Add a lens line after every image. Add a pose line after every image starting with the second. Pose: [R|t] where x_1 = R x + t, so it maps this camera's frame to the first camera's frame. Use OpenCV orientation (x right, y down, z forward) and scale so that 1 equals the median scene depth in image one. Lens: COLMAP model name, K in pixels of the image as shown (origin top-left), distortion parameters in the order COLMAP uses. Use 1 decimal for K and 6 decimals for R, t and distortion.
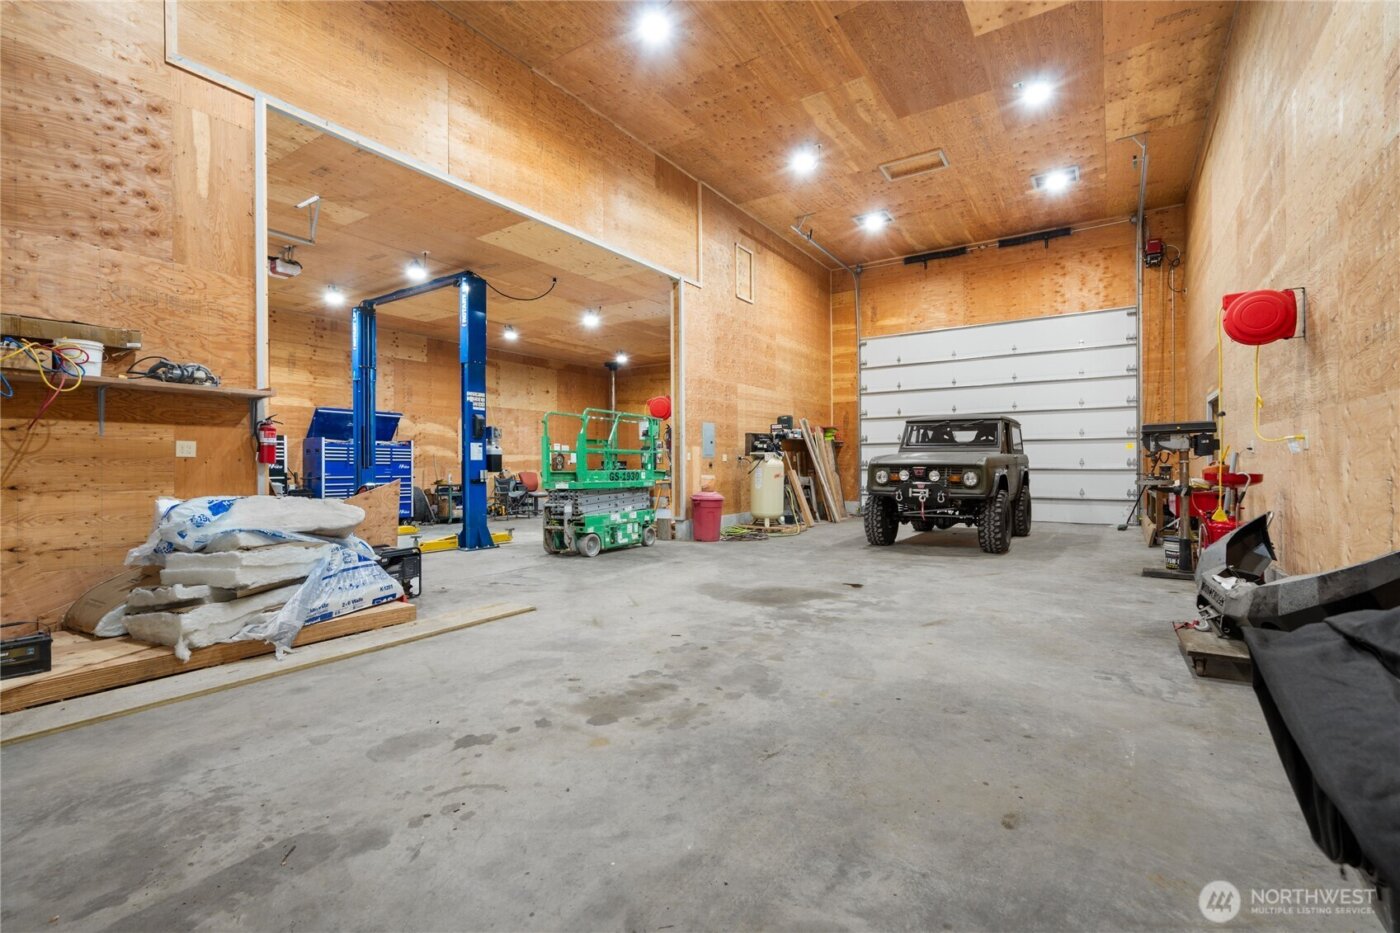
lens RADIAL K [[635.9, 0, 698.9], [0, 635.9, 466.7], [0, 0, 1]] dist [-0.001961, -0.000254]
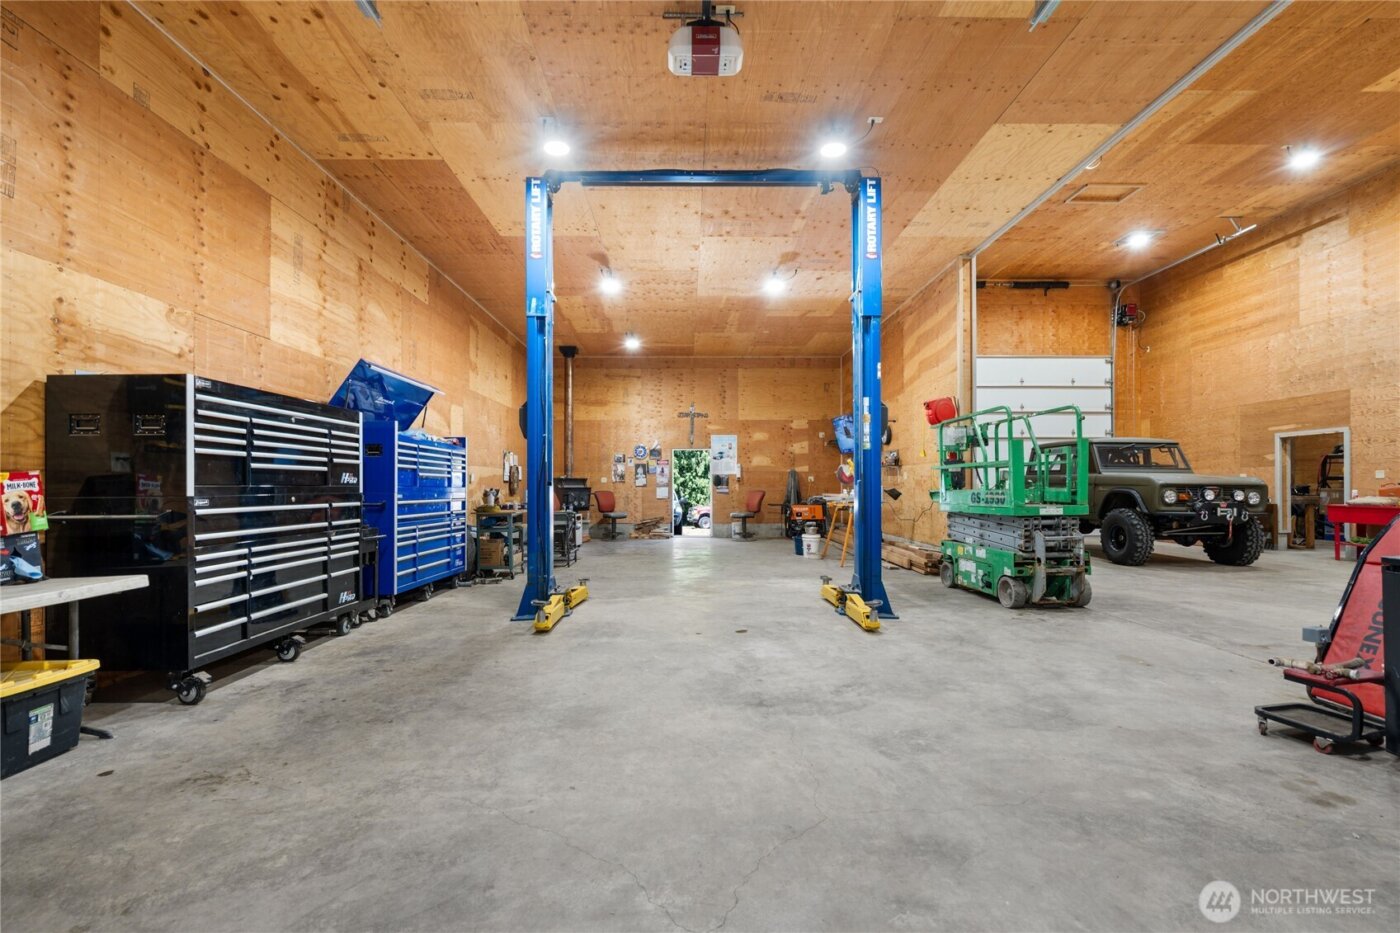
lens RADIAL K [[635.9, 0, 699.0], [0, 635.9, 477.2], [0, 0, 1]] dist [-0.001961, -0.000254]
pose [[0.824475, 0.013401, 0.565740, -0.644559], [-0.003964, 0.999832, -0.017908, 0.004471], [-0.565885, 0.012522, 0.824389, 0.439964]]
